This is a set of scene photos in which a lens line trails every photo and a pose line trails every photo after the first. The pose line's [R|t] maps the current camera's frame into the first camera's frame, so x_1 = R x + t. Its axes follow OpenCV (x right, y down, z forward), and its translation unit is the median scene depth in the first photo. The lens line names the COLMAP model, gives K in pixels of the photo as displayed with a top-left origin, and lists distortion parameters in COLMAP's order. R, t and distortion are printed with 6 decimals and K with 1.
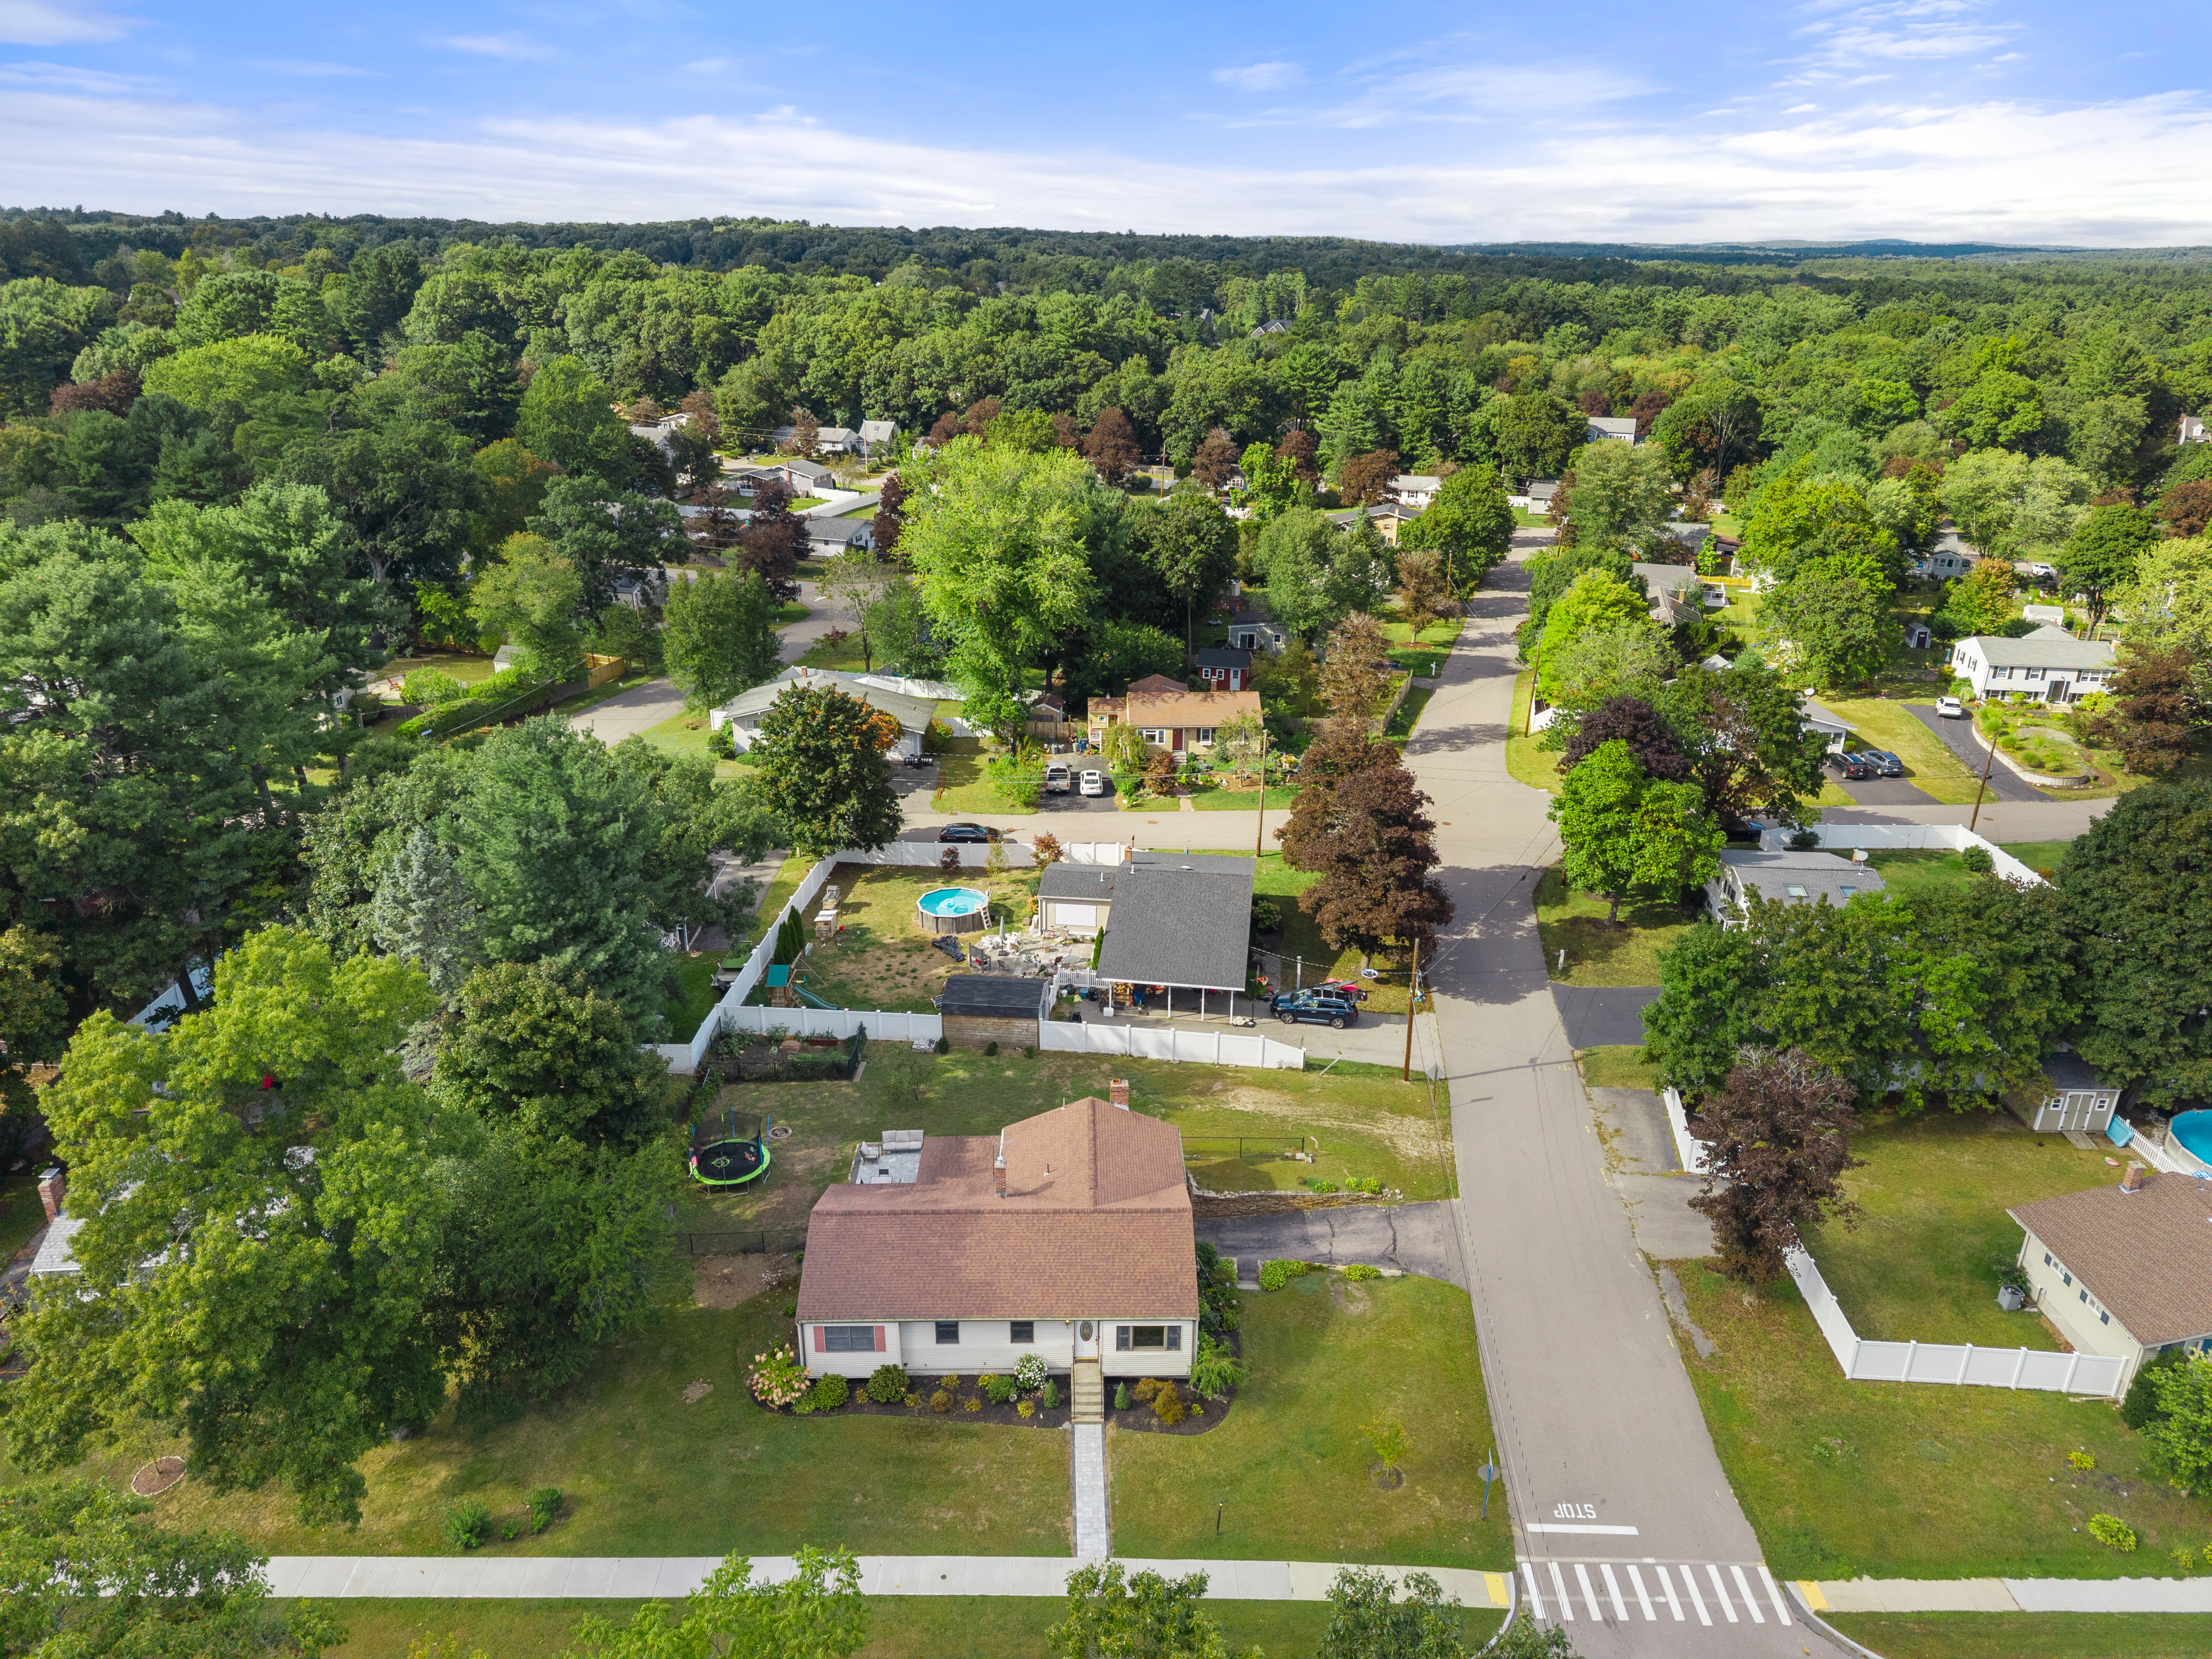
lens RADIAL K [[1484.2, 0, 1106.0], [0, 1484.2, 829.5], [0, 0, 1]] dist [0.043390, -0.046934]
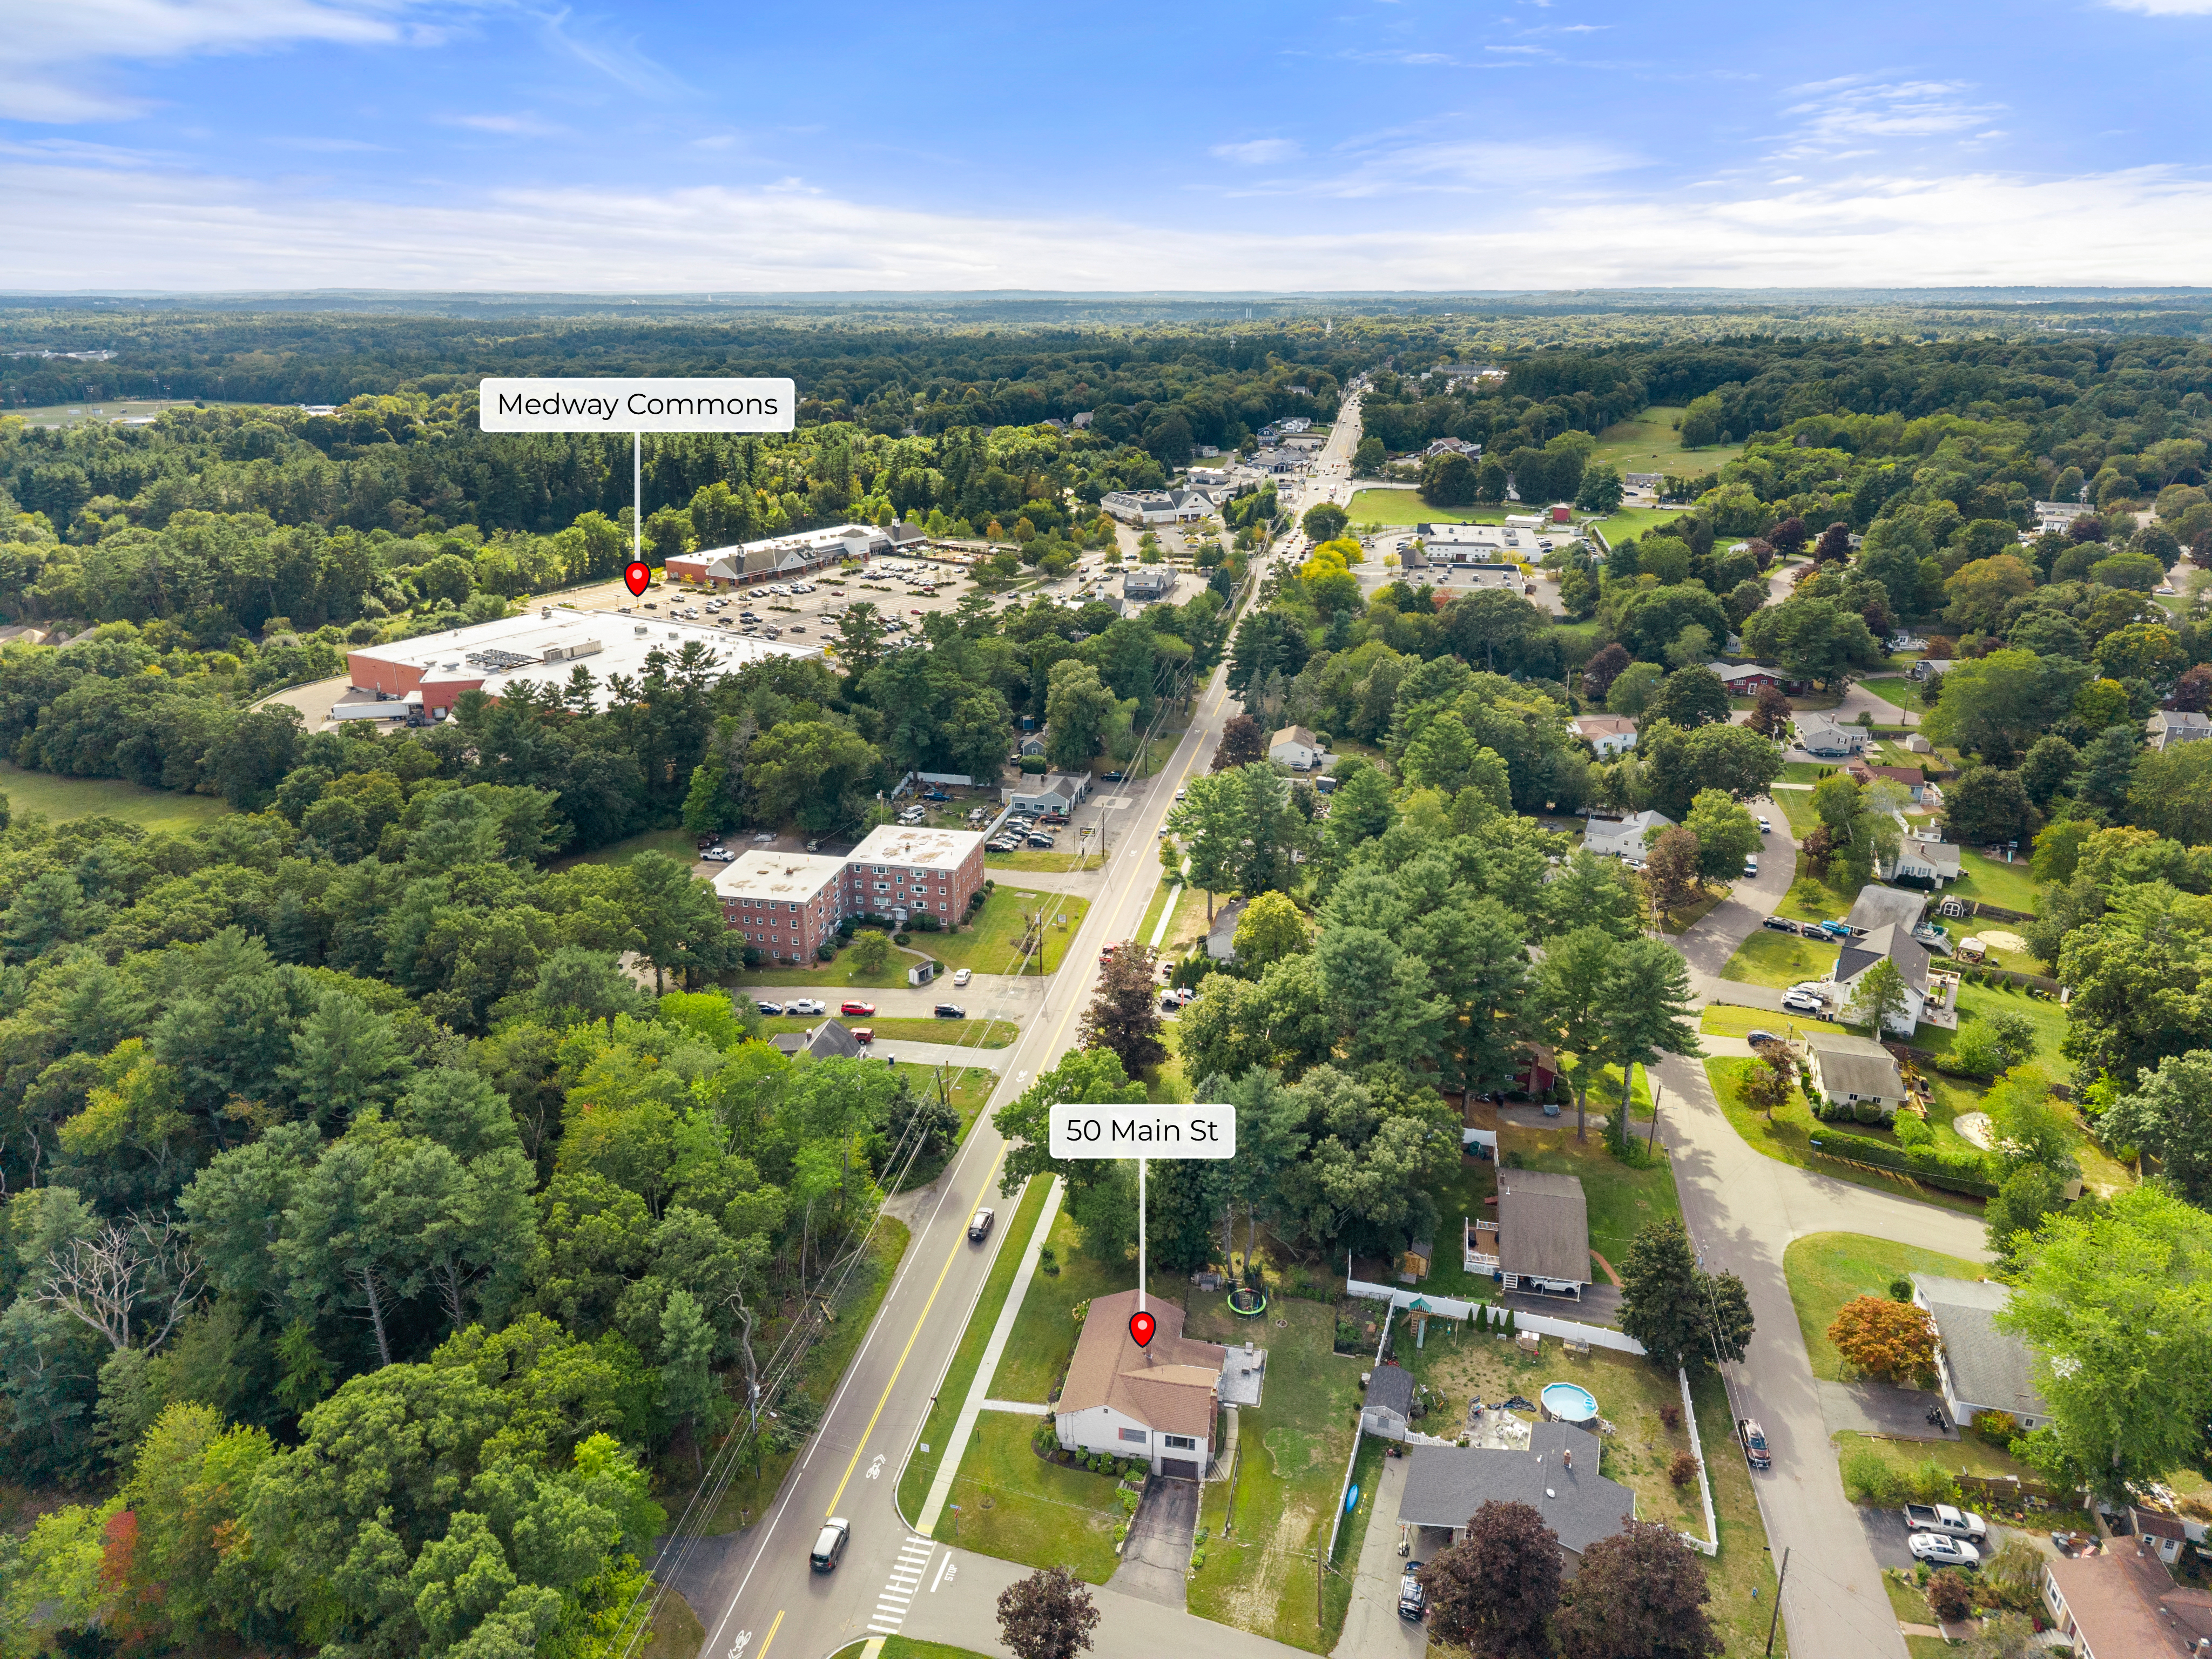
lens RADIAL K [[1484.2, 0, 1106.0], [0, 1484.2, 829.5], [0, 0, 1]] dist [0.043390, -0.046934]
pose [[-0.215286, 0.332247, -0.918294, 1.628026], [-0.366014, 0.844345, 0.391300, -1.177943], [0.905365, 0.420350, -0.060169, 0.768436]]
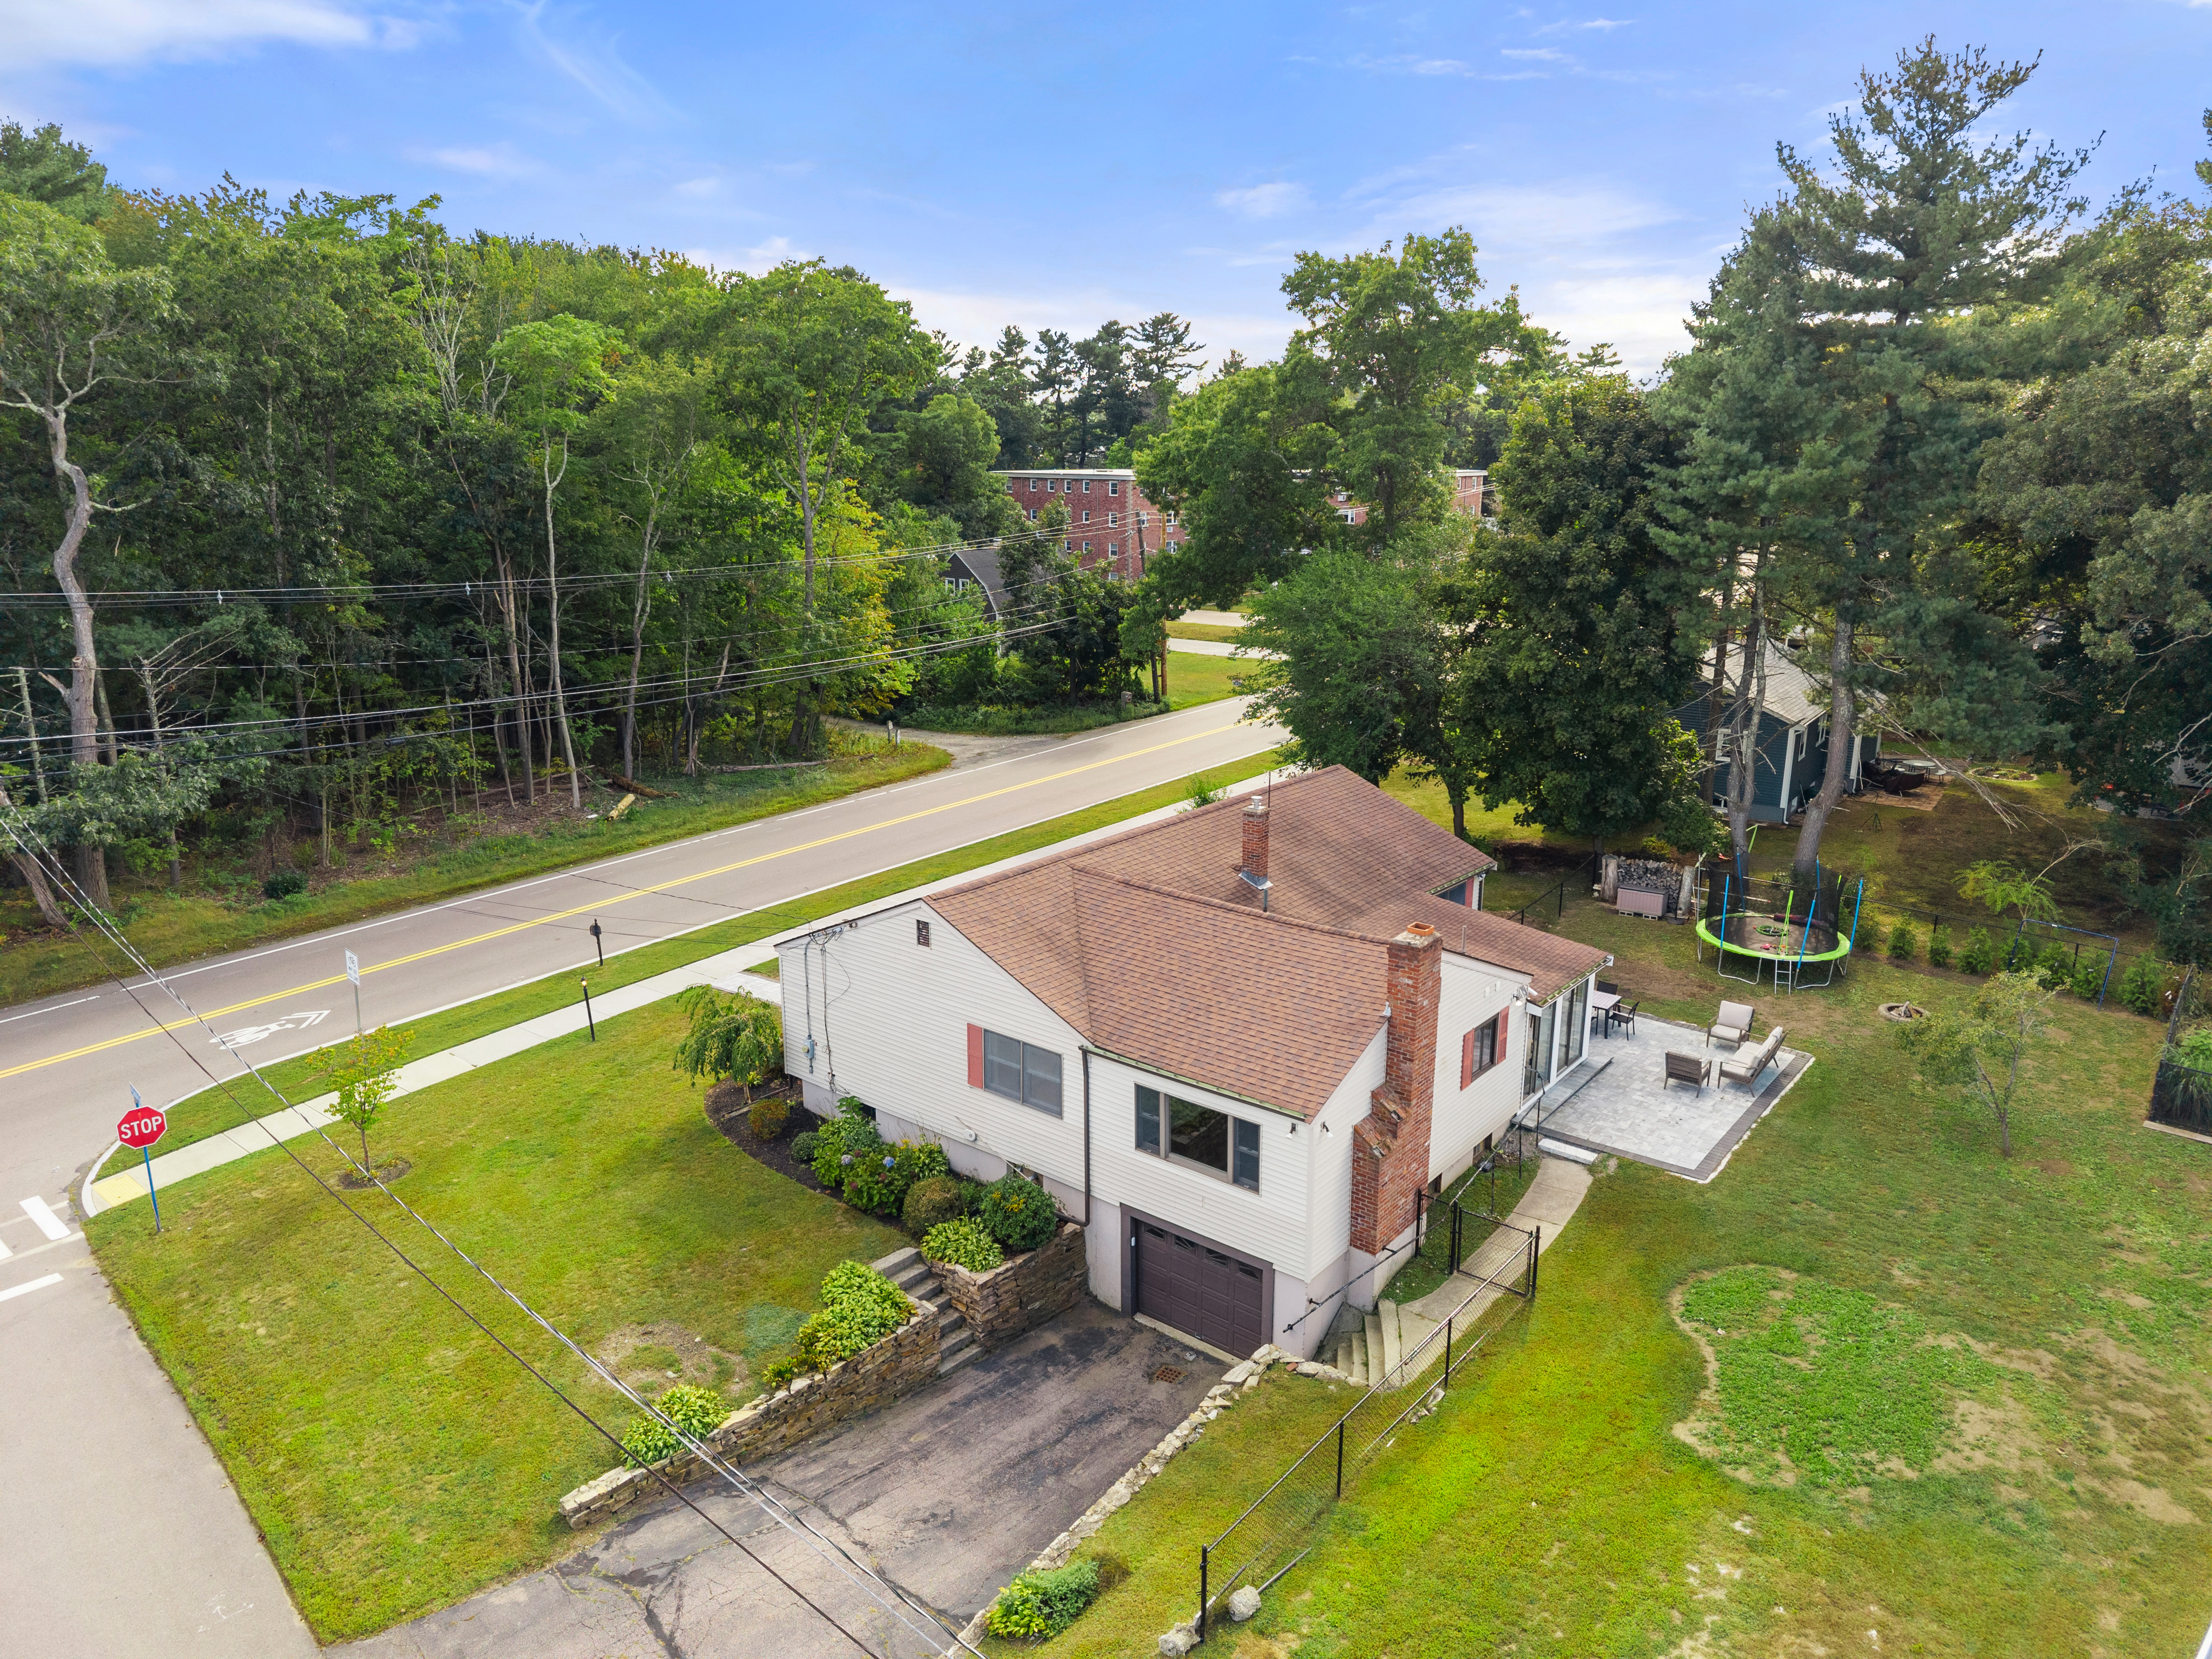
lens RADIAL K [[1467.4, 0, 1106.0], [0, 1467.4, 829.5], [0, 0, 1]] dist [0.054010, -0.065092]
pose [[-0.639965, 0.192864, -0.743806, 0.340813], [-0.291503, 0.834694, 0.467238, 0.010577], [0.710964, 0.515838, -0.477955, 1.207076]]
